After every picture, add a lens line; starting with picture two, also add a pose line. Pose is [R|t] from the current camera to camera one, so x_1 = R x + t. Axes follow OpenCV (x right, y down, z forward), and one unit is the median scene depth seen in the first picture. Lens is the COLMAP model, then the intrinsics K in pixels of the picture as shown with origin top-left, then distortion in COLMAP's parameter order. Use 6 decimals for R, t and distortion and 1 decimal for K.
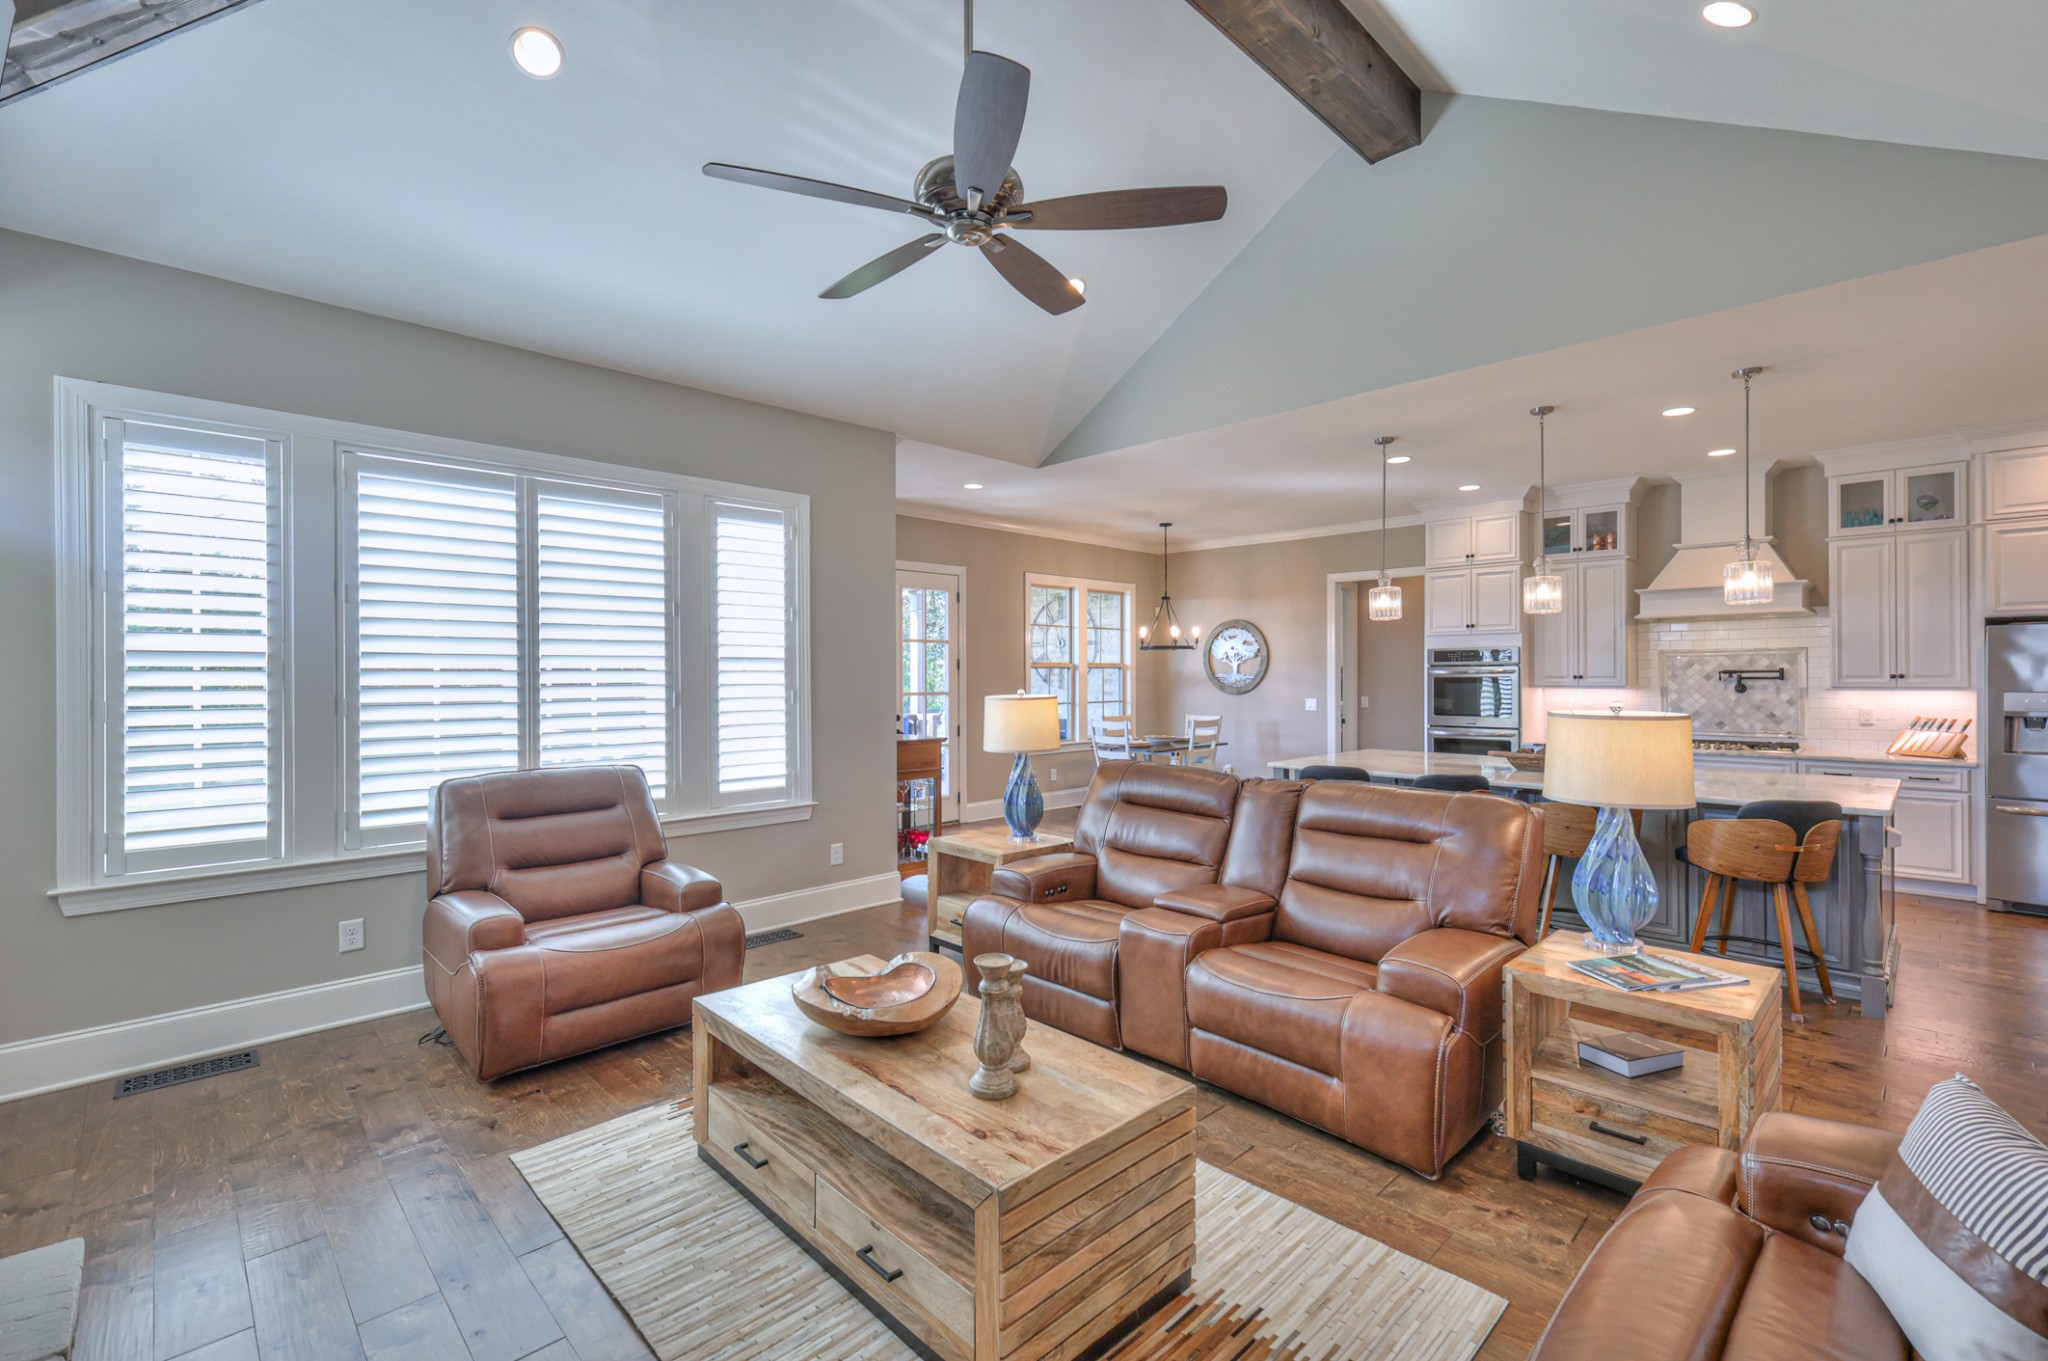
lens RADIAL K [[901.6, 0, 1033.1], [0, 901.6, 676.3], [0, 0, 1]] dist [-0.001349, 0.000729]
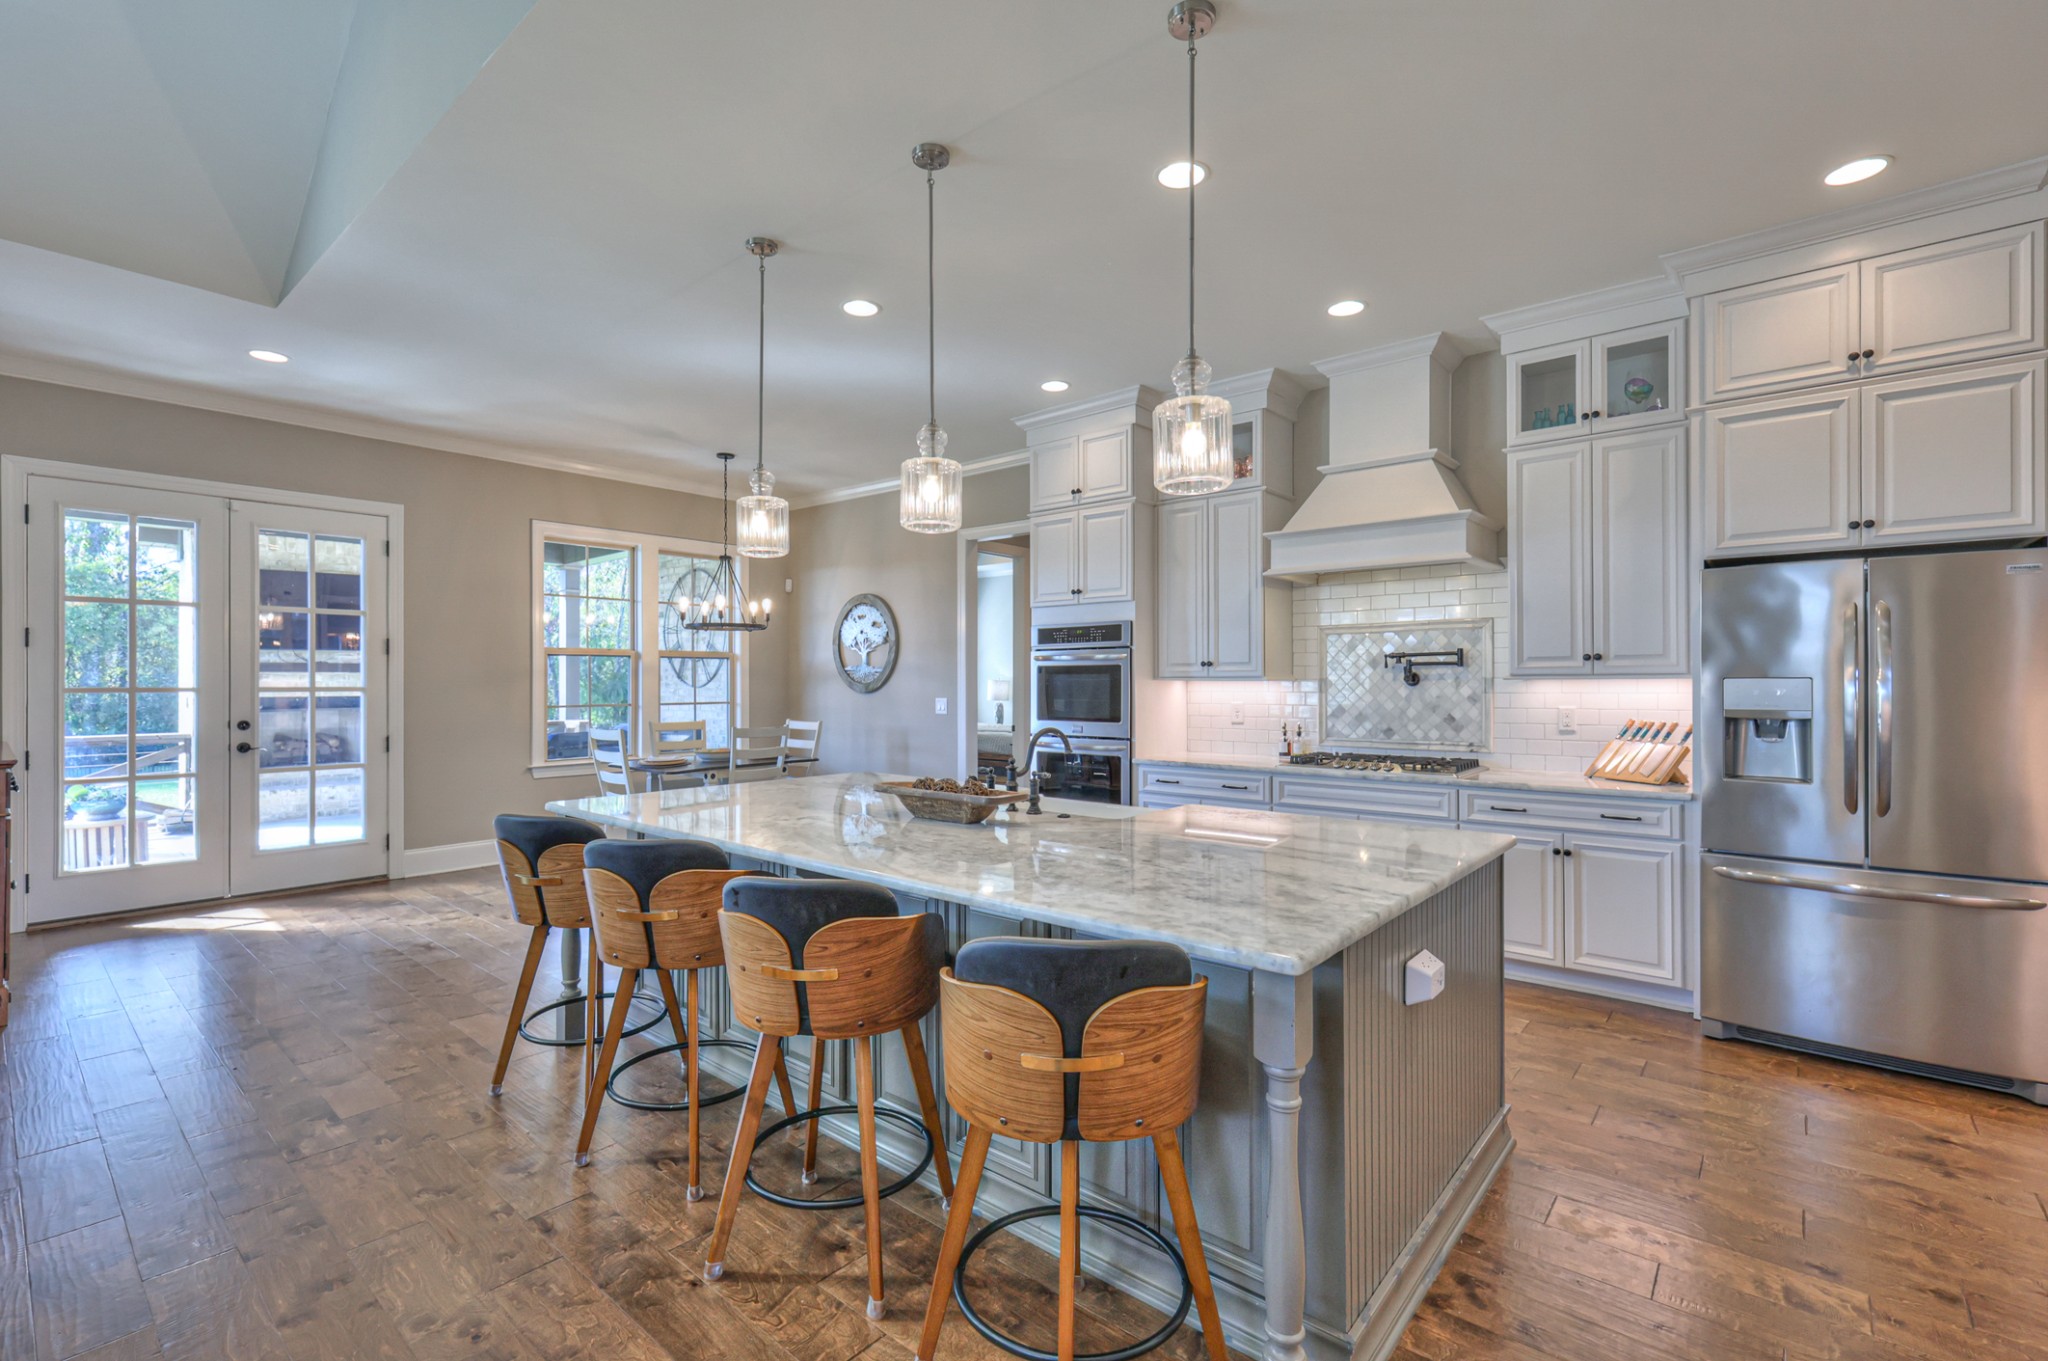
lens RADIAL K [[925.5, 0, 1024.0], [0, 925.5, 680.5], [0, 0, 1]] dist [0.000548, 0.000080]
pose [[0.995315, 0.002049, 0.096662, 0.434336], [-0.001854, 0.999996, -0.002102, 0.016693], [-0.096666, 0.001913, 0.995315, 0.337025]]
